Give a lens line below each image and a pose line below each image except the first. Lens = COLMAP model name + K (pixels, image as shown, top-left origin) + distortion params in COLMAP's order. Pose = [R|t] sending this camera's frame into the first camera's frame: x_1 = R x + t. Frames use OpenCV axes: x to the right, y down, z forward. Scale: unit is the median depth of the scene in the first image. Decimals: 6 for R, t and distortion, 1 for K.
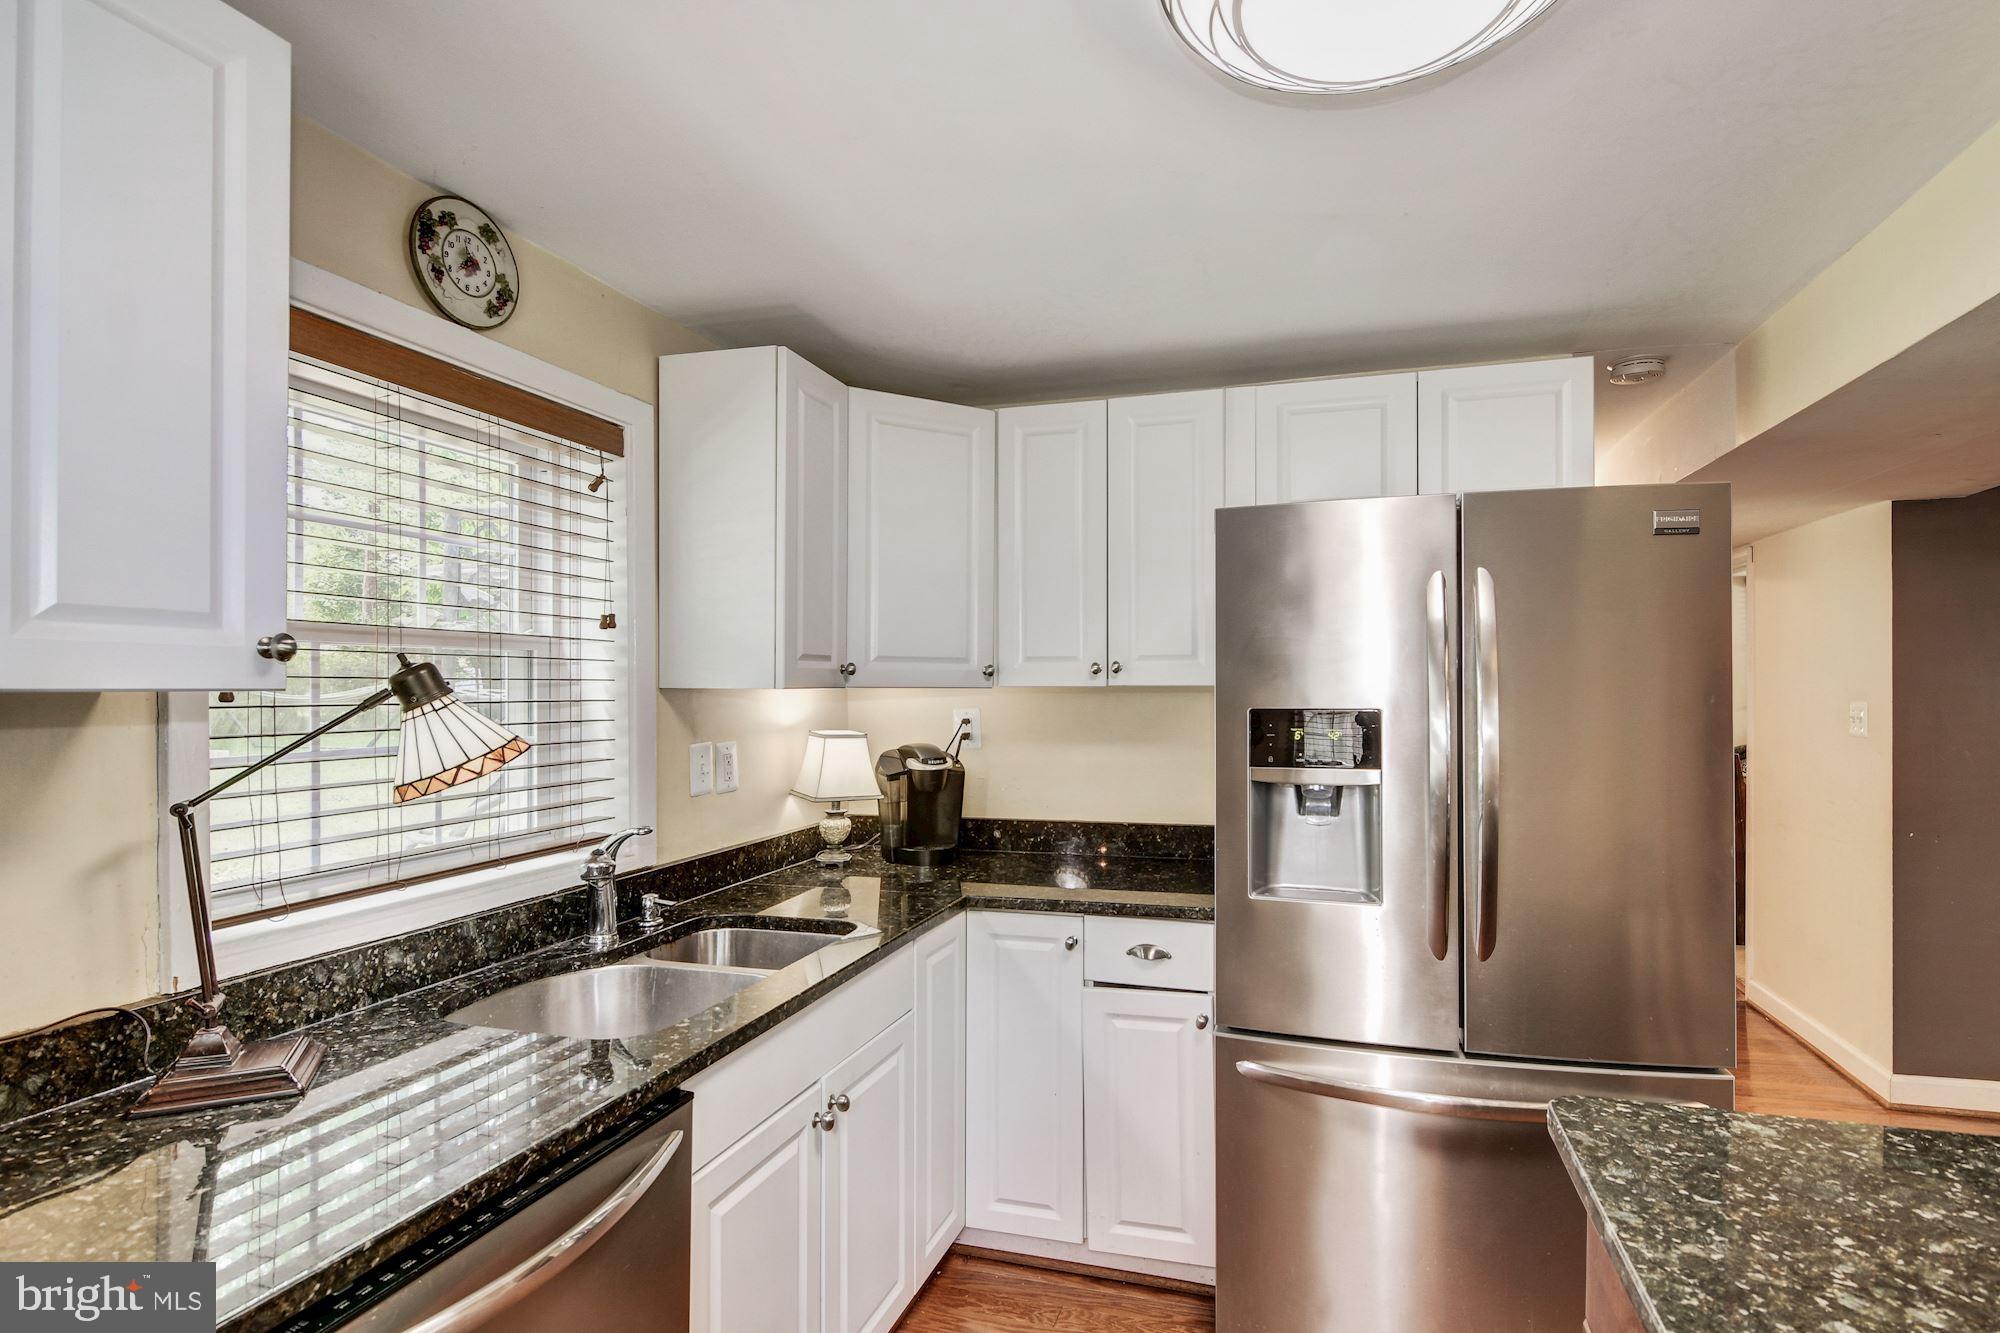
lens RADIAL K [[1007.2, 0, 1063.3], [0, 1007.2, 686.6], [0, 0, 1]] dist [0.010596, -0.008402]
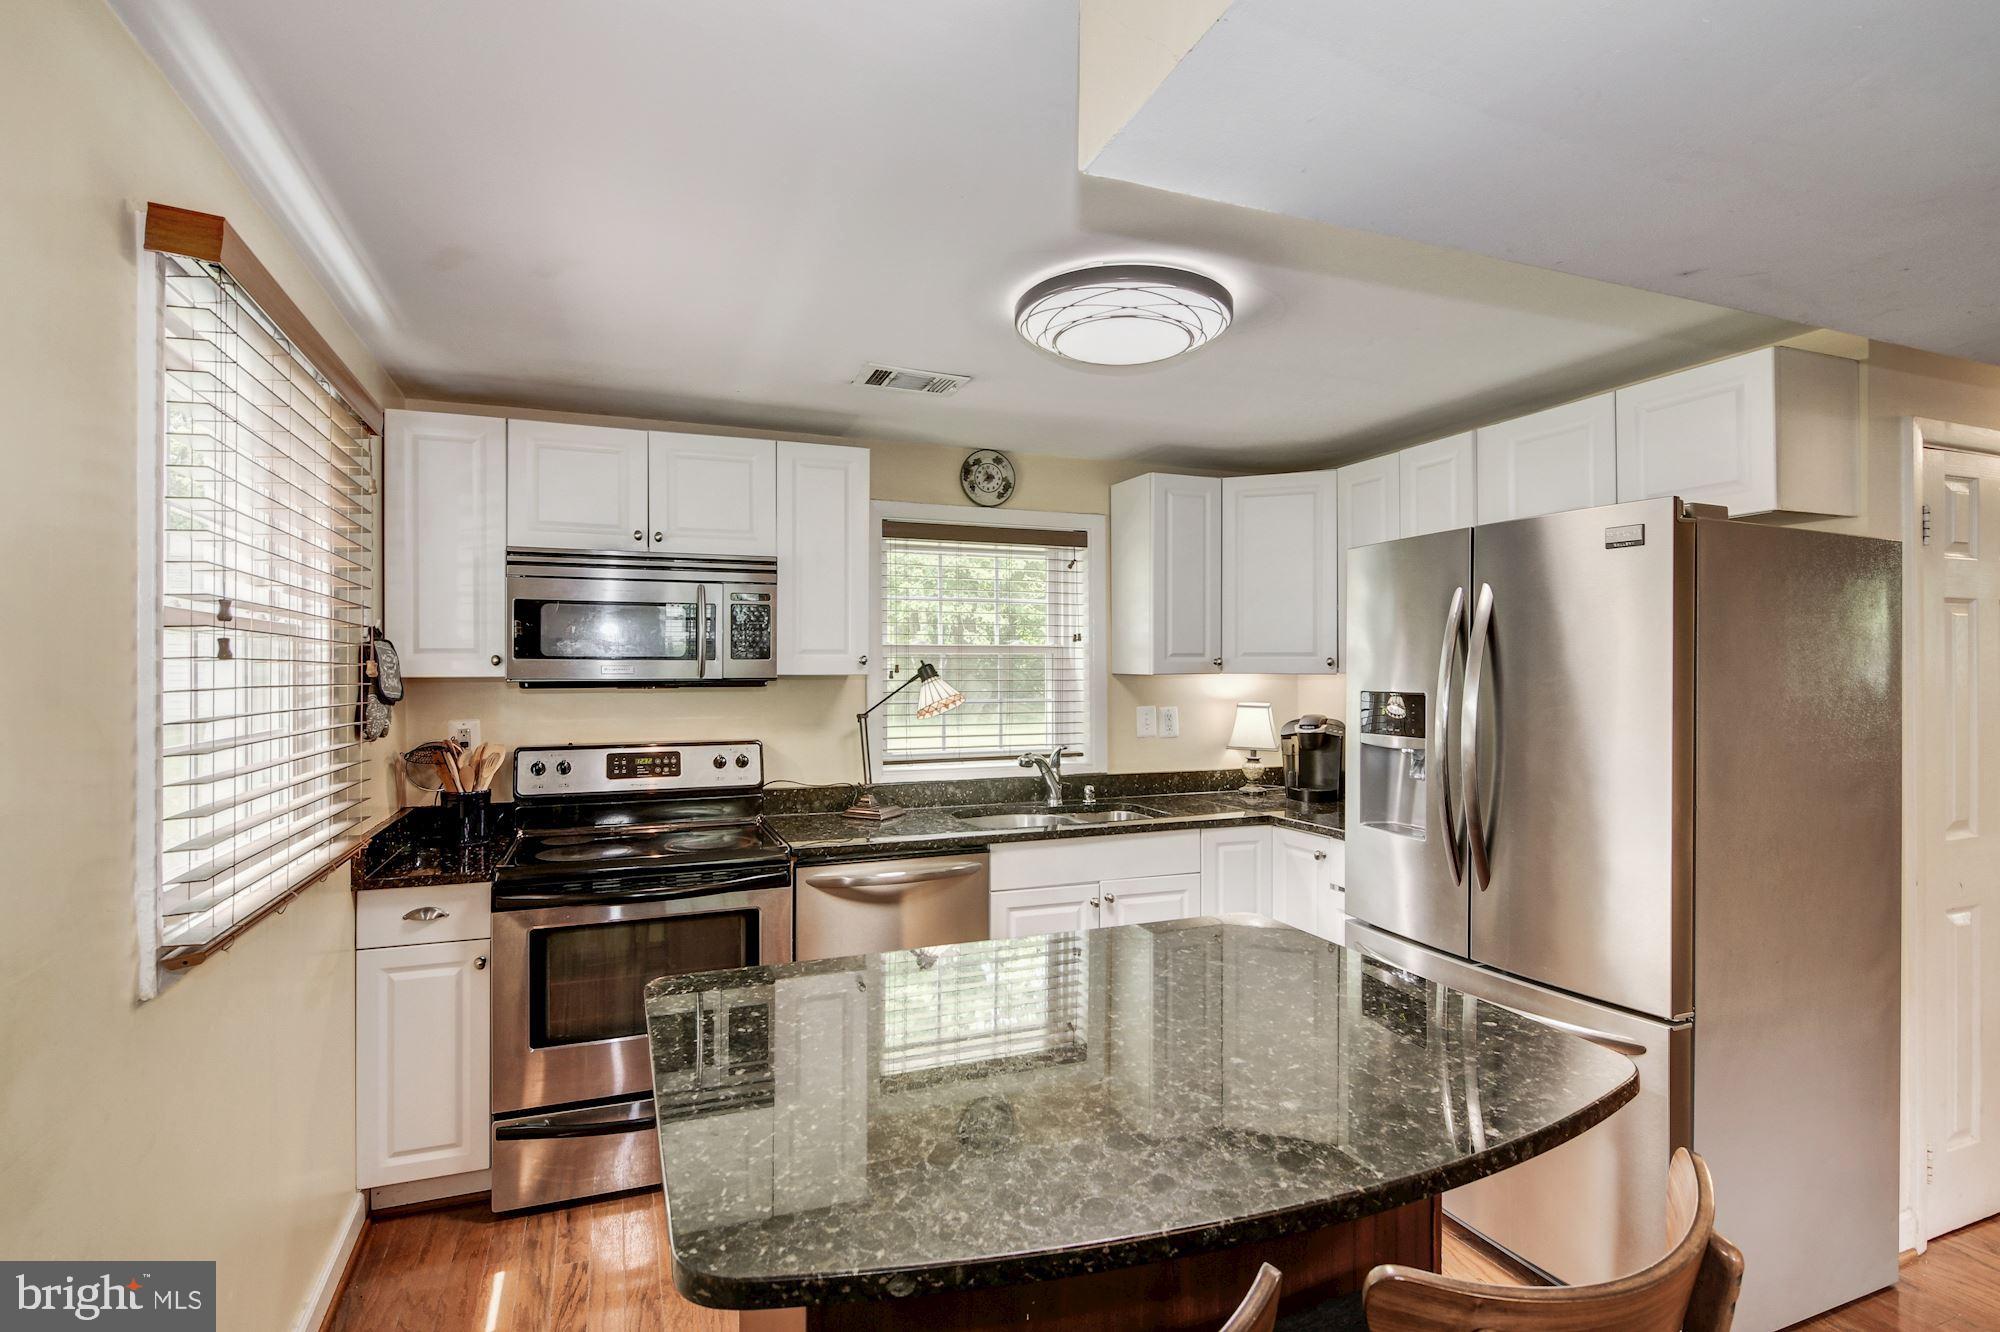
lens RADIAL K [[1007.2, 0, 1004.7], [0, 1007.2, 658.2], [0, 0, 1]] dist [0.010596, -0.008402]
pose [[0.599063, -0.006149, -0.800678, 0.970093], [-0.001596, 0.999959, -0.008874, -0.010022], [0.800700, 0.006594, 0.599029, -0.222406]]
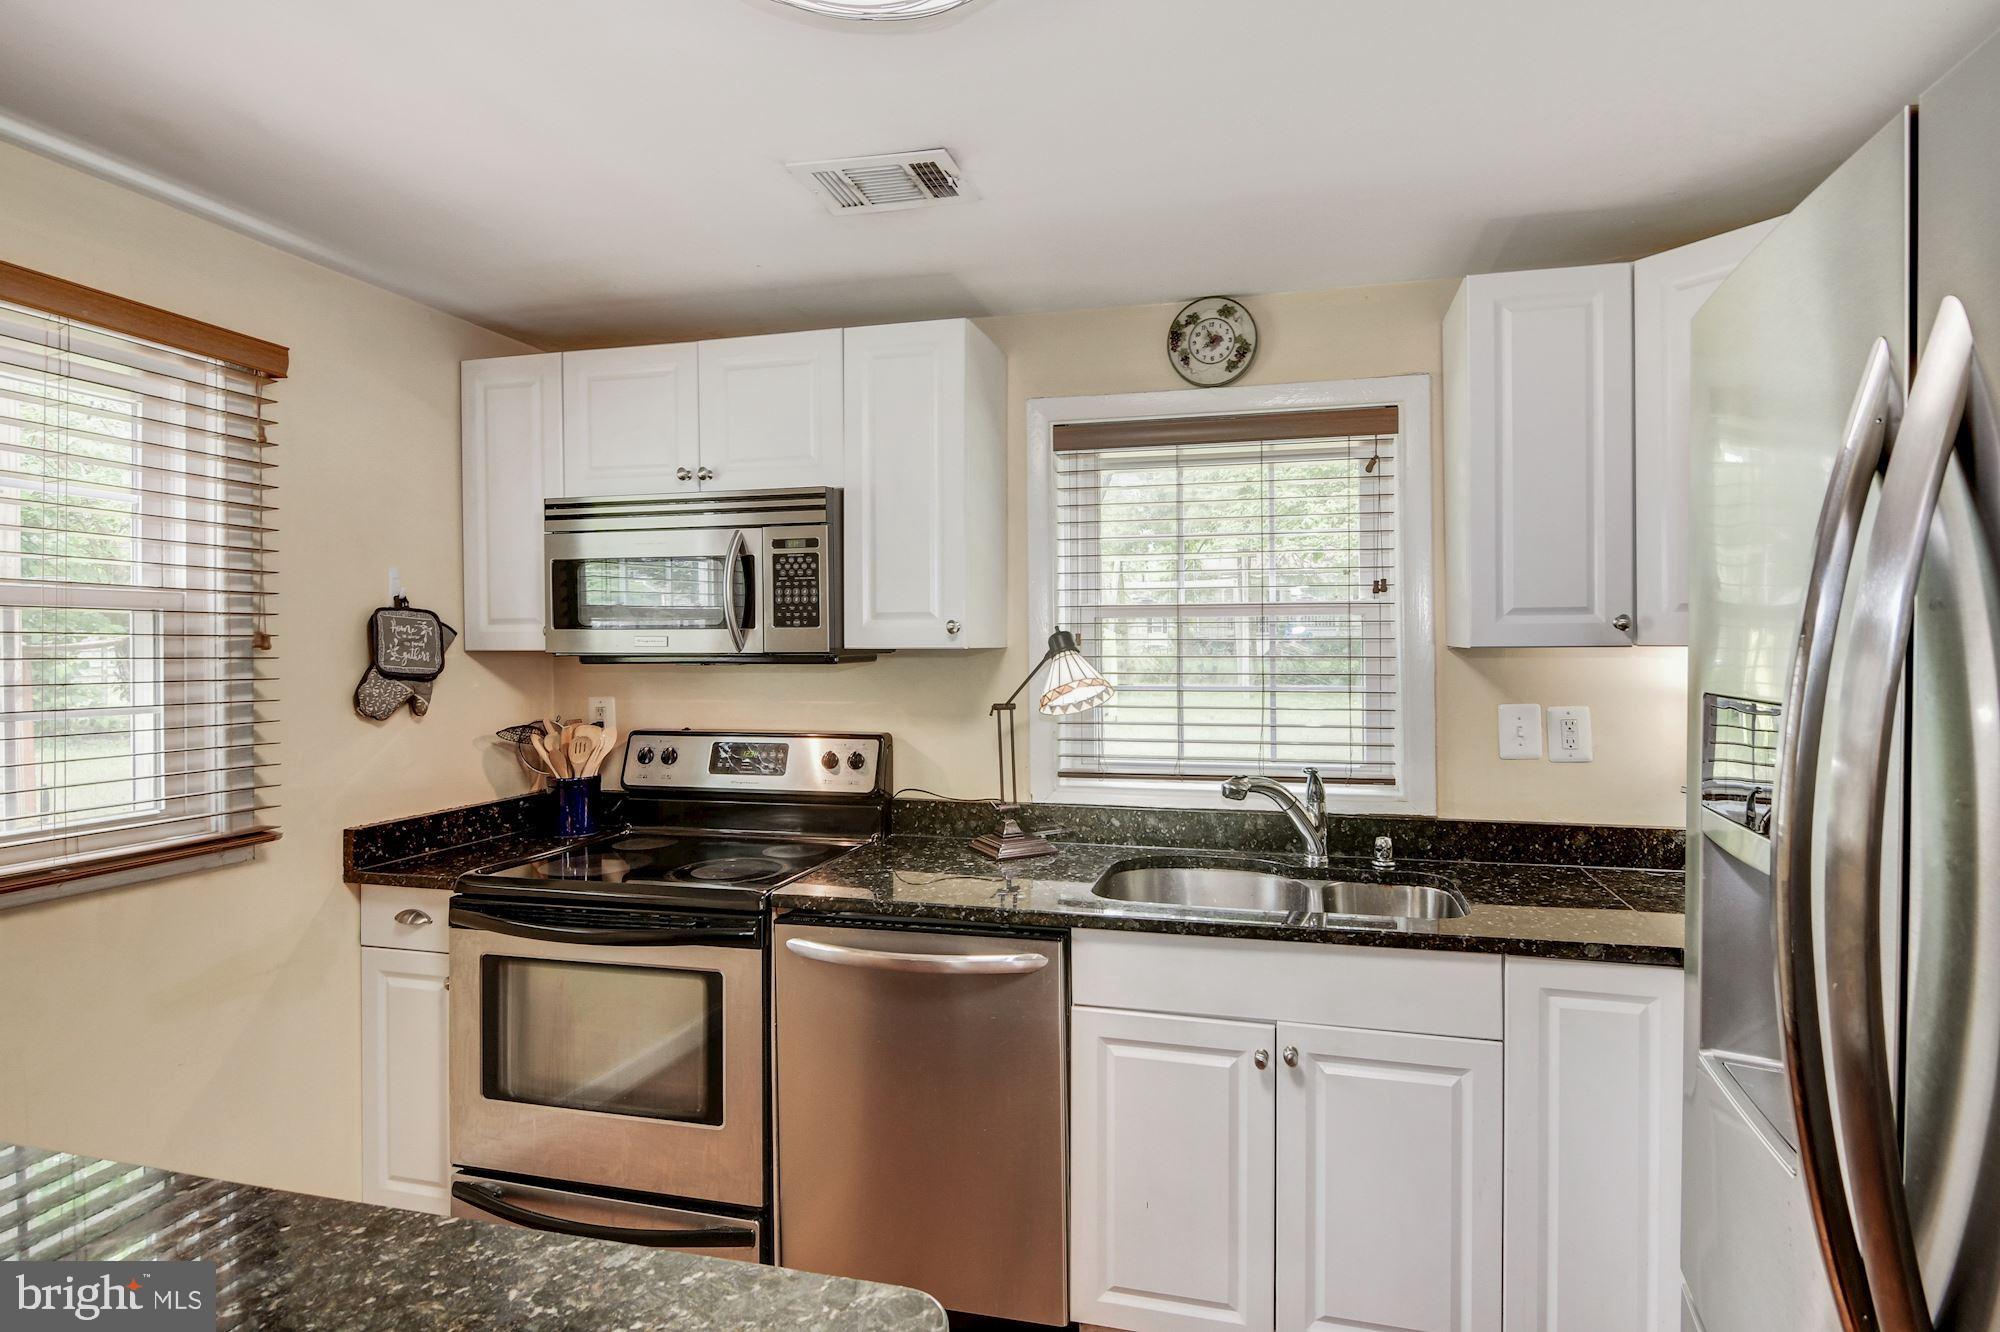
lens RADIAL K [[1007.2, 0, 1047.4], [0, 1007.2, 645.0], [0, 0, 1]] dist [0.010596, -0.008402]
pose [[0.020888, 0.004540, -0.999772, 0.664873], [0.002855, 0.999985, 0.004601, -0.005841], [0.999778, -0.002951, 0.020875, 0.618941]]
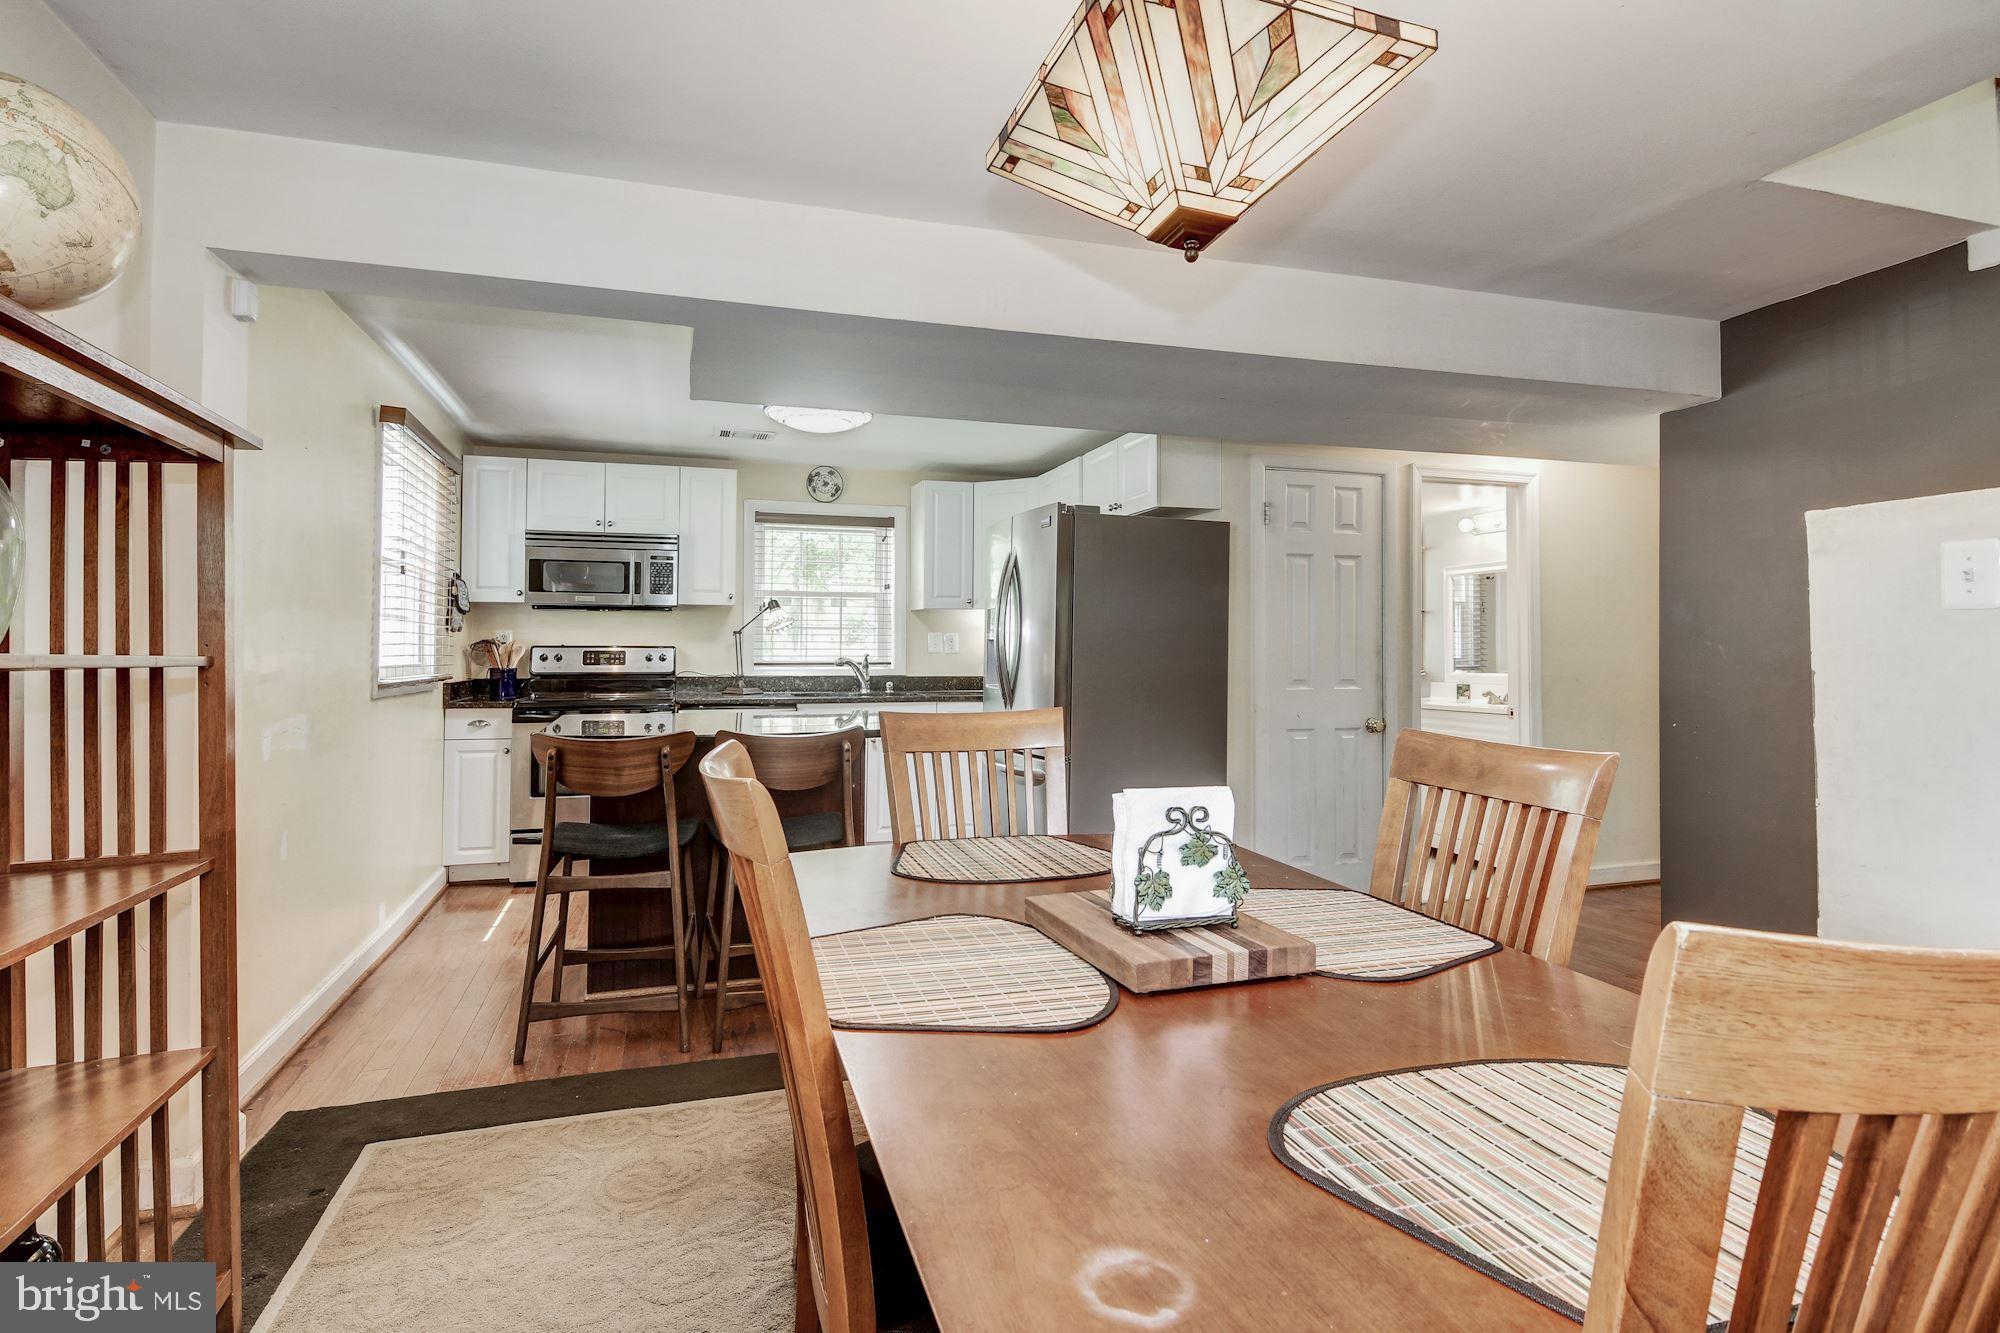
lens RADIAL K [[1007.2, 0, 928.8], [0, 1007.2, 617.3], [0, 0, 1]] dist [0.010596, -0.008402]
pose [[0.499710, -0.020246, -0.865956, 2.097232], [-0.009913, 0.999528, -0.029089, 0.104201], [0.866136, 0.023121, 0.499273, -0.317661]]
